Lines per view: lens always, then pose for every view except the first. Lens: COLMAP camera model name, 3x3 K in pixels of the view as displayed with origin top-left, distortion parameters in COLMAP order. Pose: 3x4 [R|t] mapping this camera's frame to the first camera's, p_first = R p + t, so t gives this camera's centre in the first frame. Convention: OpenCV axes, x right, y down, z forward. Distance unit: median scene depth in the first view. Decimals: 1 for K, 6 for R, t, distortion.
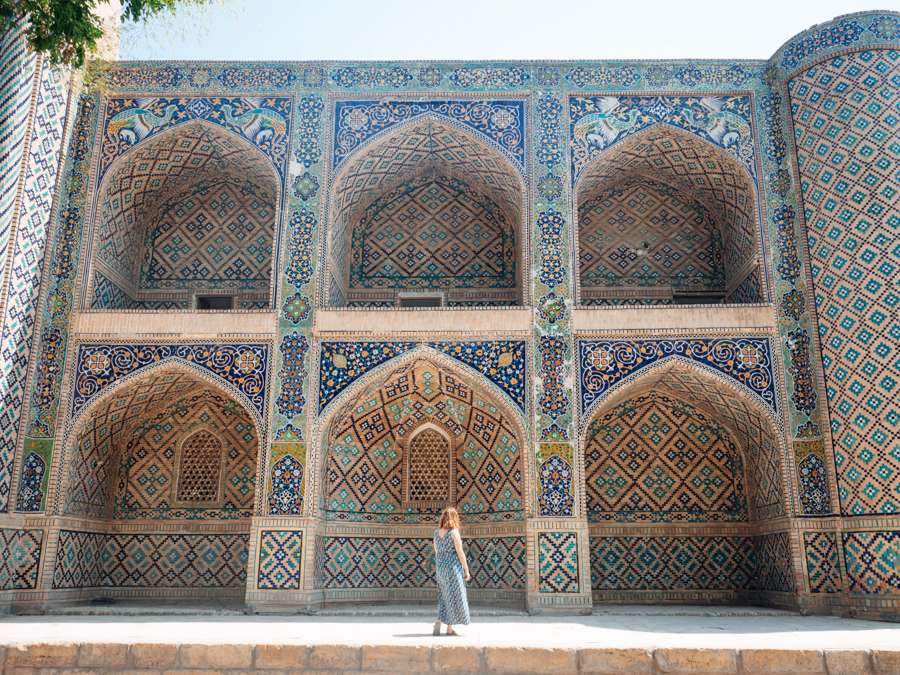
lens RADIAL K [[794.0, 0, 450.0], [0, 794.0, 338.6], [0, 0, 1]] dist [0.004124, 0.008564]
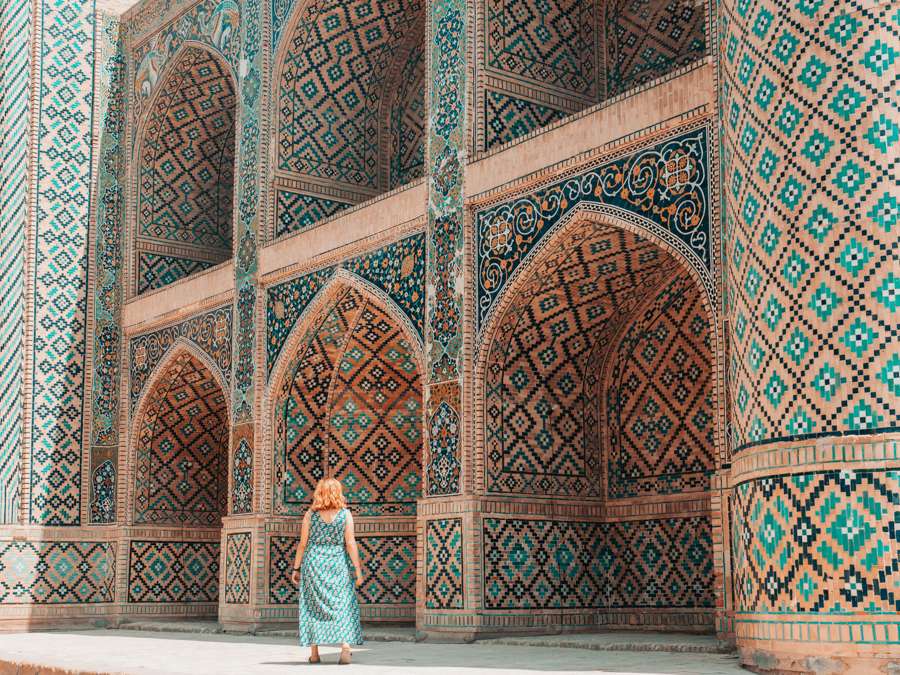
lens RADIAL K [[1286.2, 0, 450.4], [0, 1286.2, 339.4], [0, 0, 1]] dist [-0.004799, 0.000000]
pose [[0.648064, -0.151954, -0.746273, 0.883562], [0.216716, 0.976178, -0.010570, 0.104969], [0.730101, -0.154879, 0.665556, 0.303175]]
